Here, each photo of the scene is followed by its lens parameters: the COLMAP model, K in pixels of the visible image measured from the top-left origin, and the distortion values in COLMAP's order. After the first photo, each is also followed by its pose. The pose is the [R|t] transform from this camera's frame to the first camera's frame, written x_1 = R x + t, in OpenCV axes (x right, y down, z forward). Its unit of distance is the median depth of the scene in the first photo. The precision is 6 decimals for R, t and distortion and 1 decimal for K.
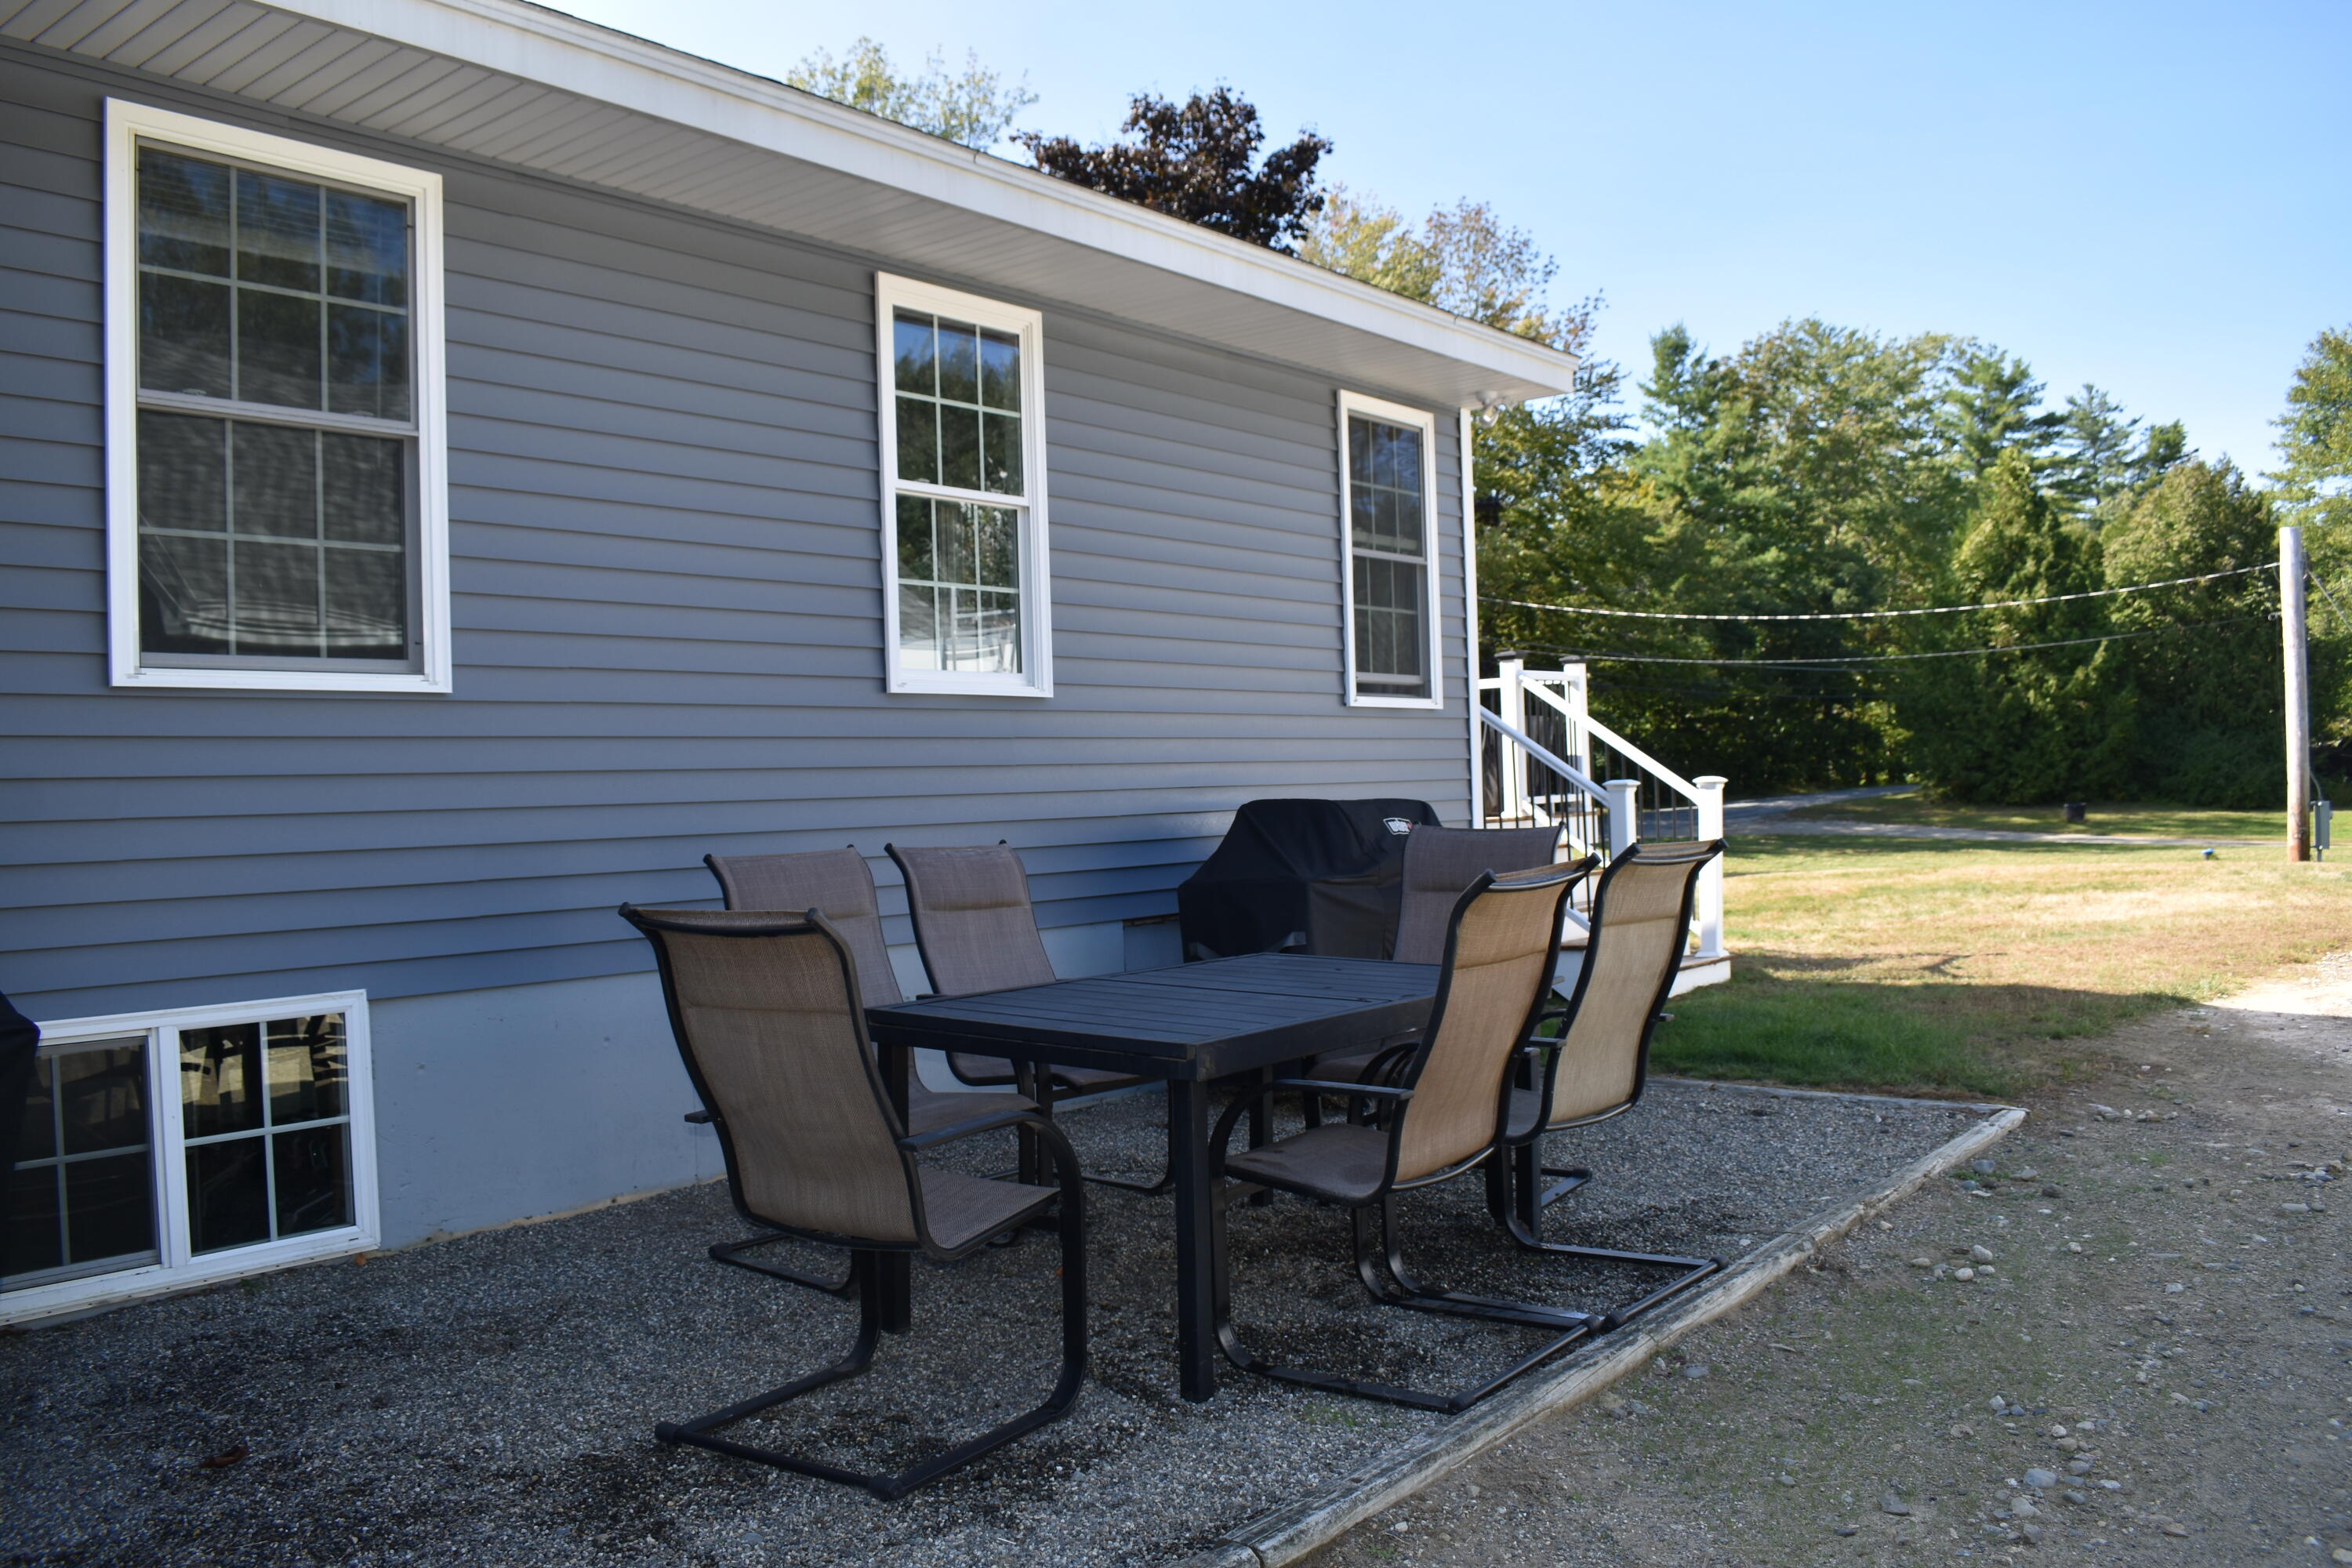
lens RADIAL K [[1881.9, 0, 1220.1], [0, 1881.9, 788.7], [0, 0, 1]] dist [-0.124584, 0.046982]
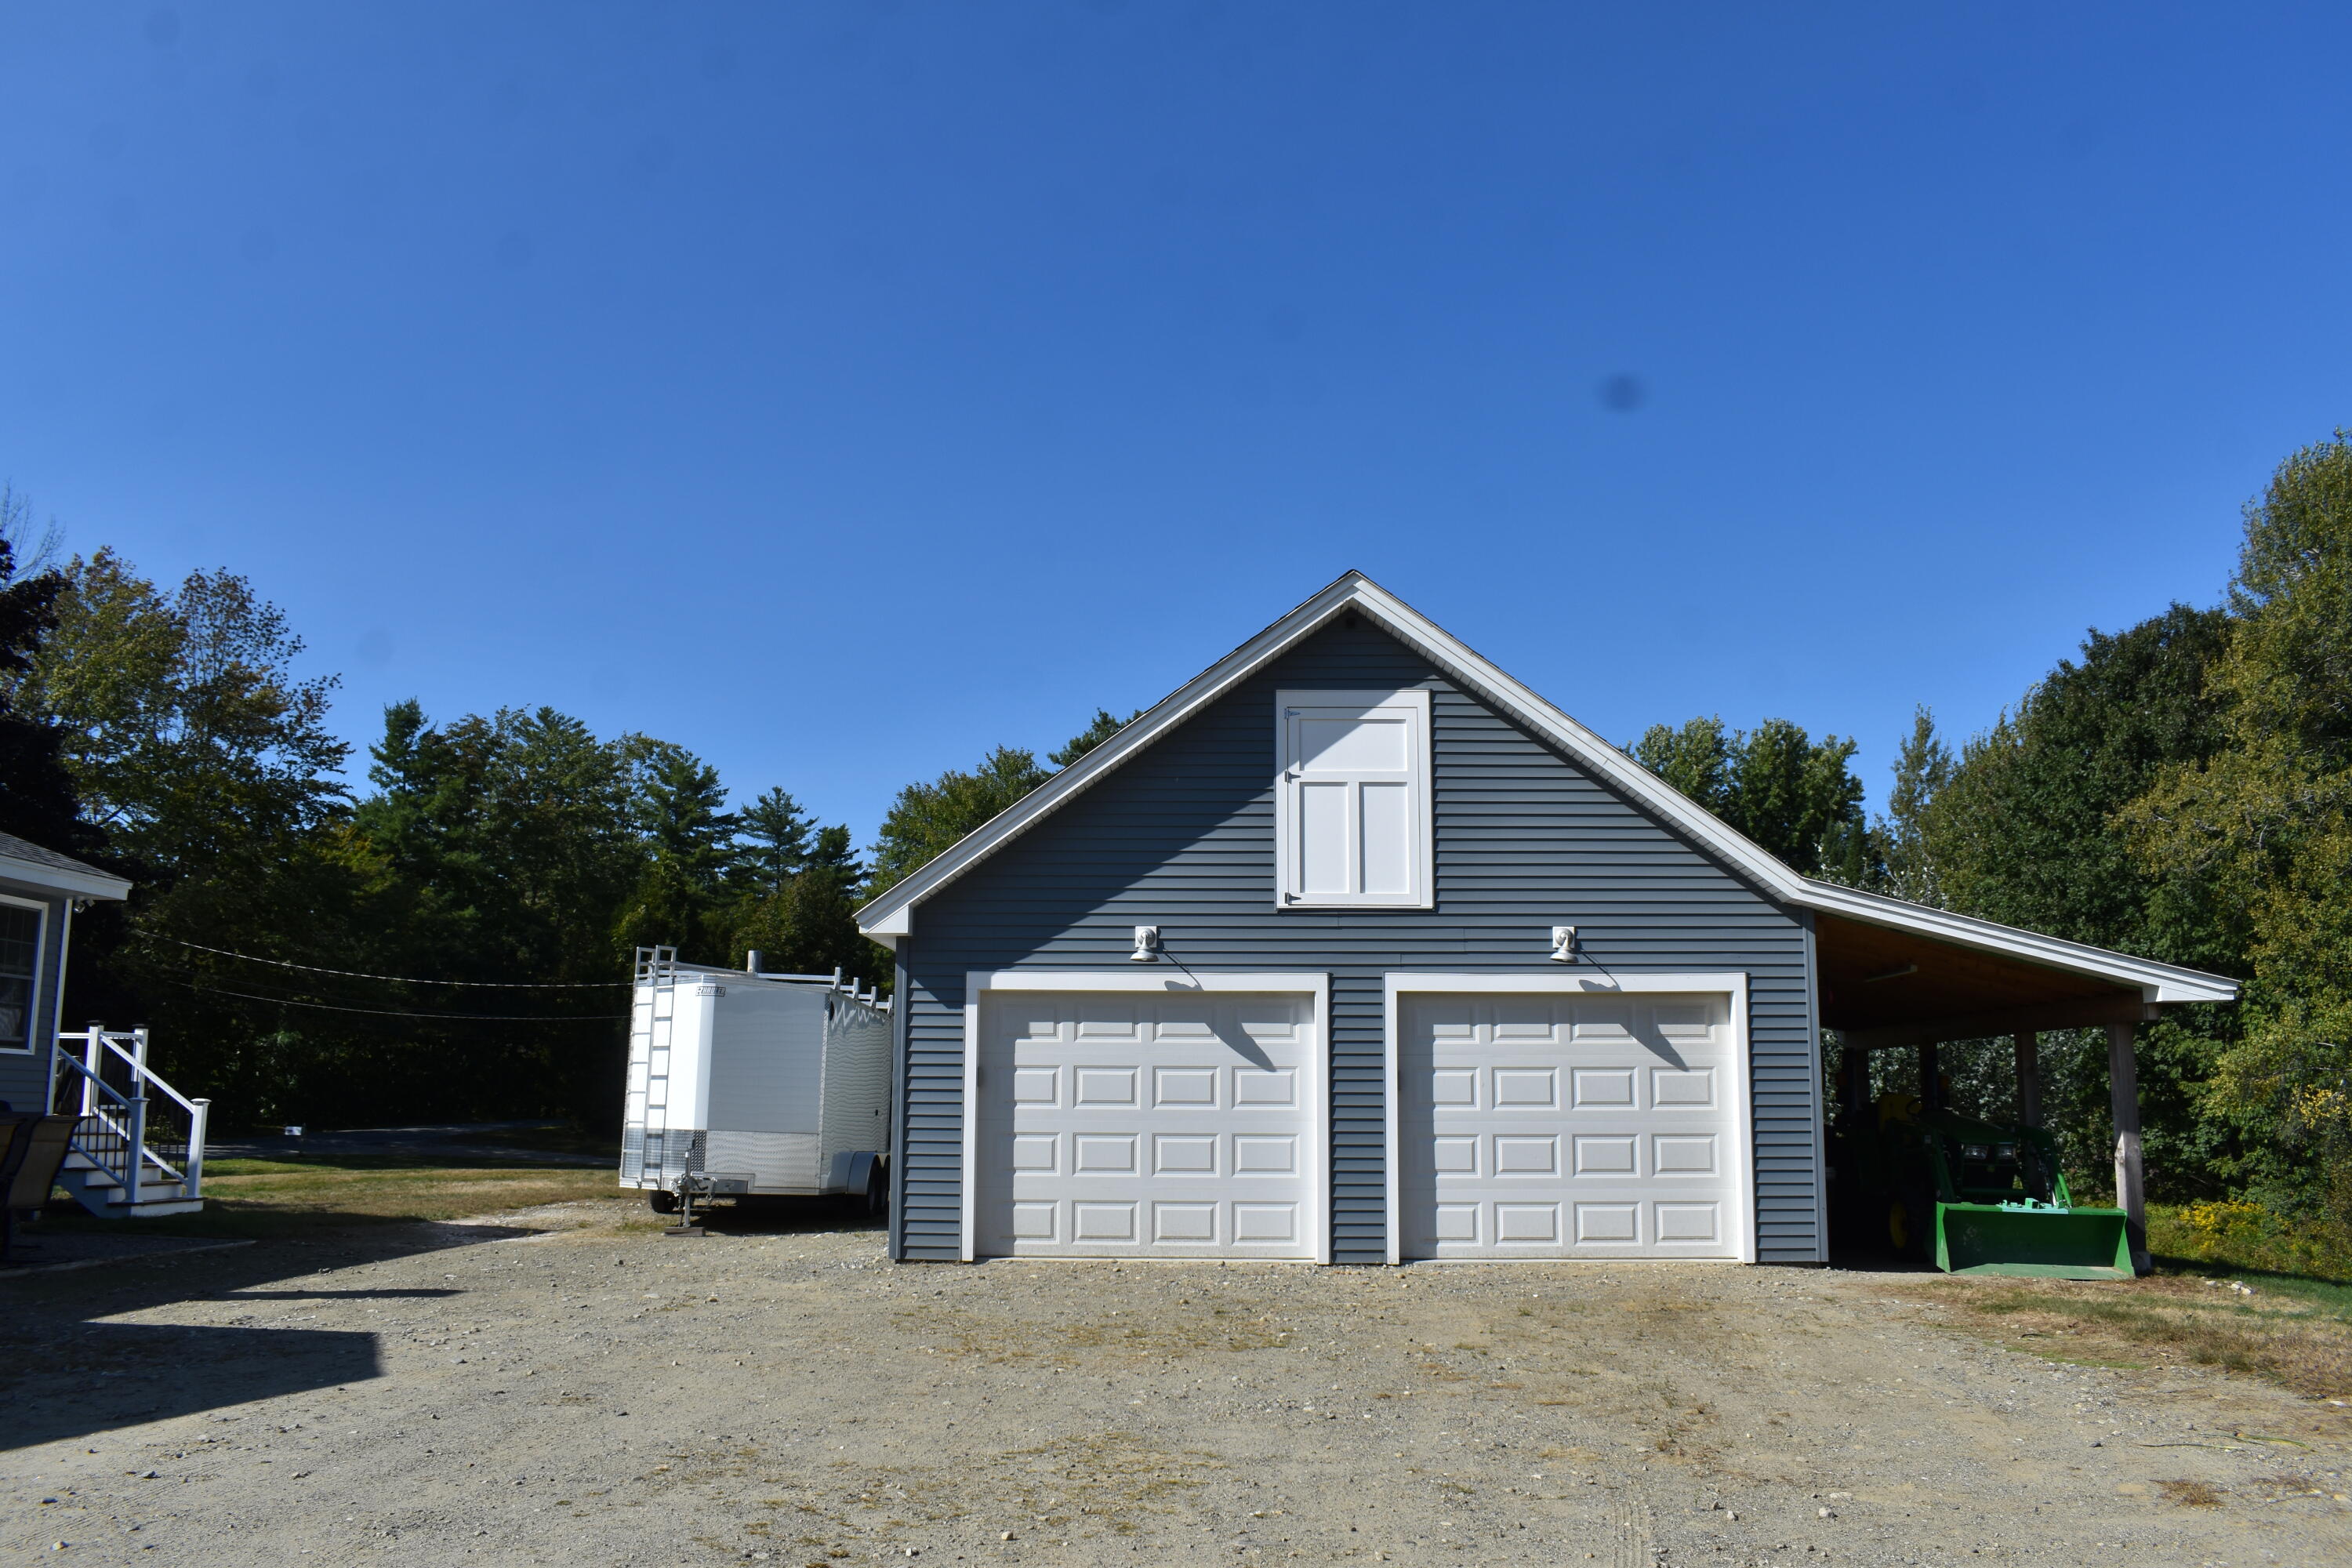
lens RADIAL K [[1881.9, 0, 1220.1], [0, 1881.9, 788.7], [0, 0, 1]] dist [-0.124584, 0.046982]
pose [[0.804930, 0.133612, 0.578131, -0.000406], [-0.028879, 0.981985, -0.186739, -0.000325], [-0.592667, 0.133616, 0.794288, -0.193767]]
